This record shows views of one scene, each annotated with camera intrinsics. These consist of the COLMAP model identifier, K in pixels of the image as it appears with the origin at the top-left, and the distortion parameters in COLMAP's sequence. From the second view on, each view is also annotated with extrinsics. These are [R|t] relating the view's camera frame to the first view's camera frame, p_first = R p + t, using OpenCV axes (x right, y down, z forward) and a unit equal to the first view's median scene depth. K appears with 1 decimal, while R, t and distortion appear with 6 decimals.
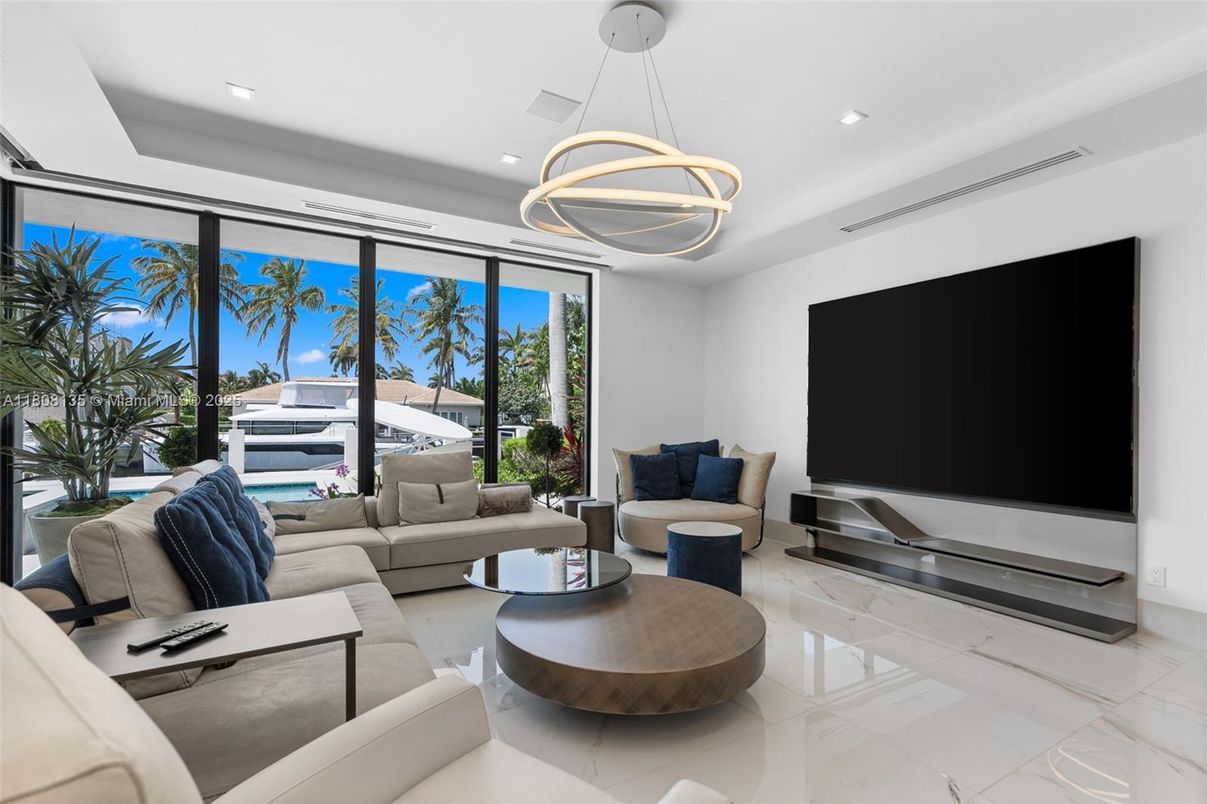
lens RADIAL K [[550.4, 0, 605.9], [0, 550.4, 418.3], [0, 0, 1]] dist [-0.002223, -0.000244]
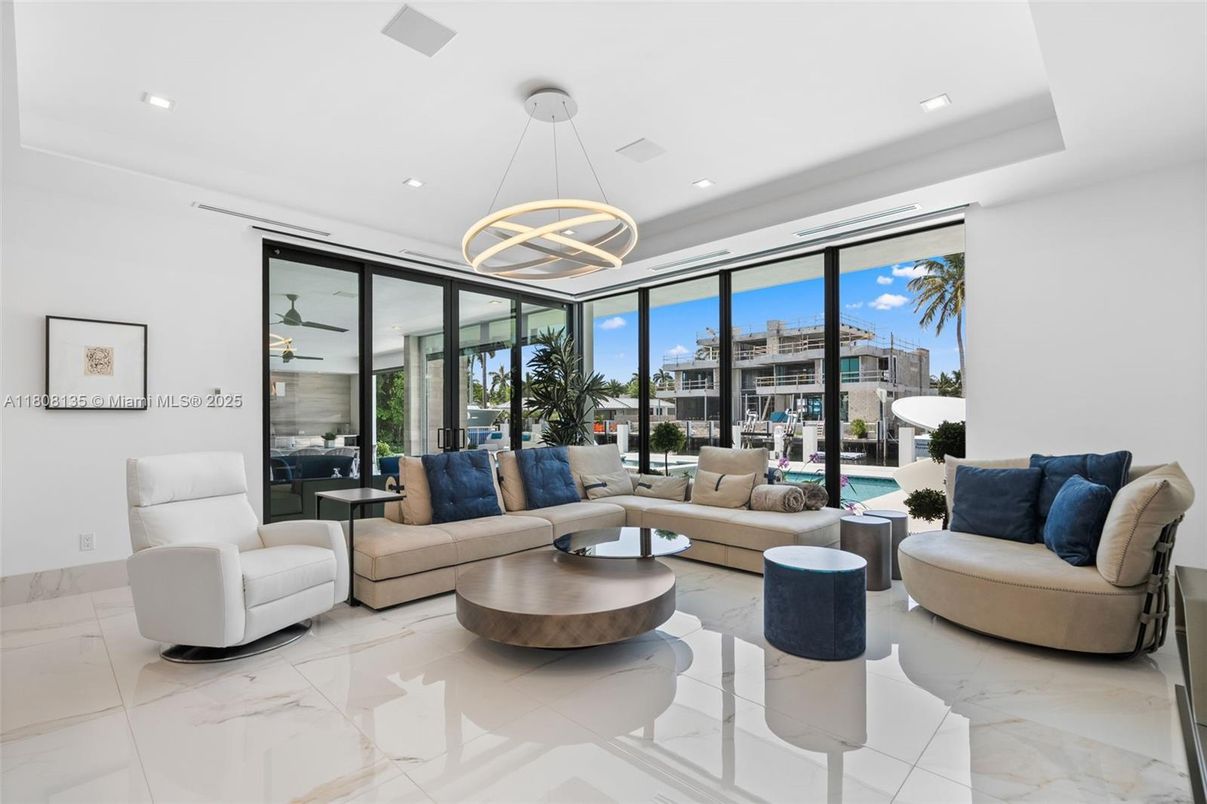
lens RADIAL K [[550.4, 0, 605.9], [0, 550.4, 418.3], [0, 0, 1]] dist [-0.002223, -0.000244]
pose [[0.275228, -0.005767, -0.961362, 0.587389], [0.008307, 0.999959, -0.003620, 0.003229], [0.961343, -0.006990, 0.275265, 0.353957]]
